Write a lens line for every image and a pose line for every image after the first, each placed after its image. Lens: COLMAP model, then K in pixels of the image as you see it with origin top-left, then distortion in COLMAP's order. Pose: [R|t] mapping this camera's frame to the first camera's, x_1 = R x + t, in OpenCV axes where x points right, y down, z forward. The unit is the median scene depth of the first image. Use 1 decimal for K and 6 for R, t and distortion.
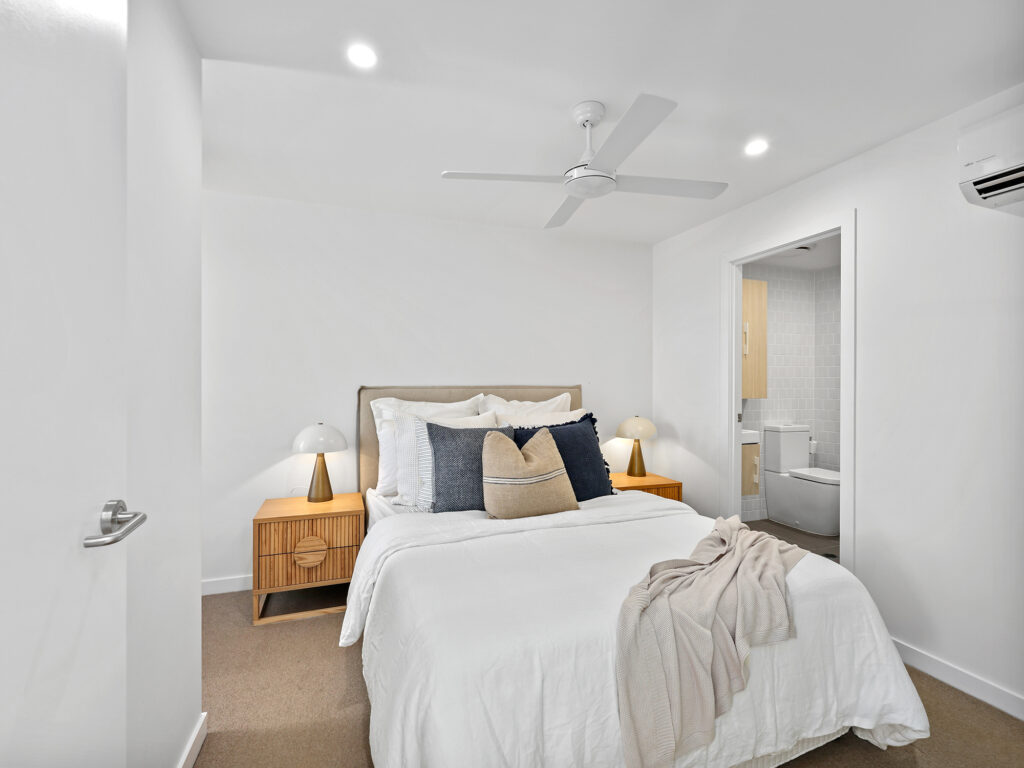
lens RADIAL K [[468.7, 0, 505.6], [0, 468.7, 385.7], [0, 0, 1]] dist [0.001377, 0.000463]
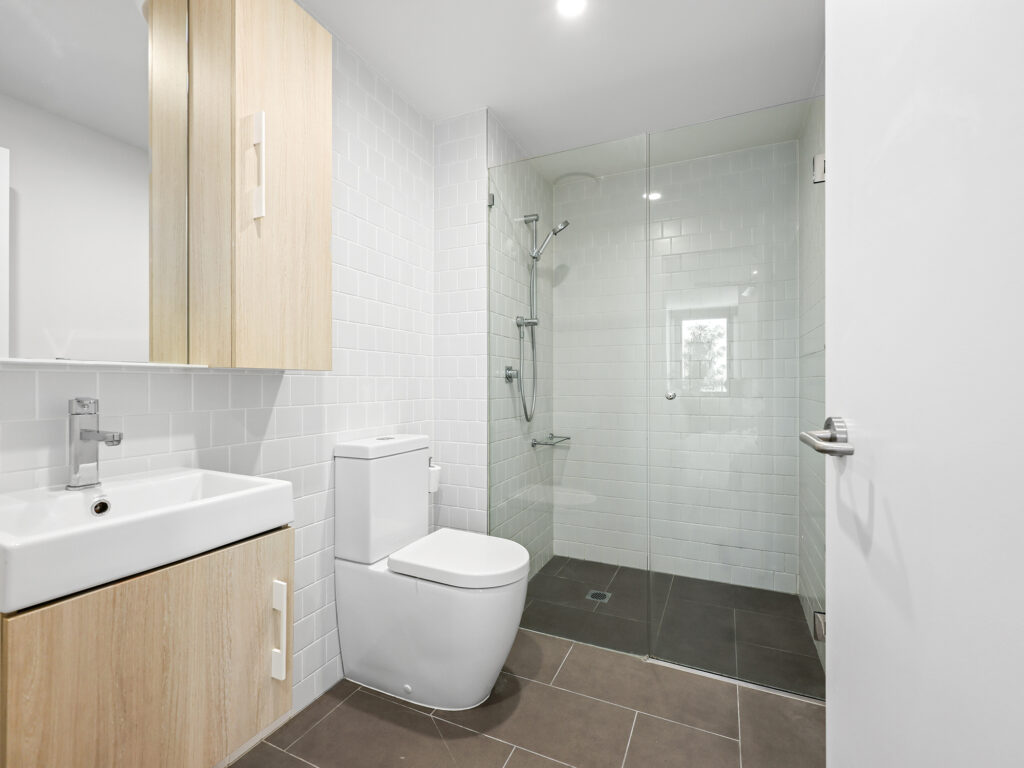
lens RADIAL K [[468.7, 0, 505.6], [0, 468.7, 385.7], [0, 0, 1]] dist [0.001377, 0.000463]
pose [[0.711288, -0.004771, 0.702885, 0.385356], [0.002469, 0.999988, 0.004288, 0.035747], [-0.702897, -0.001315, 0.711291, 0.630754]]
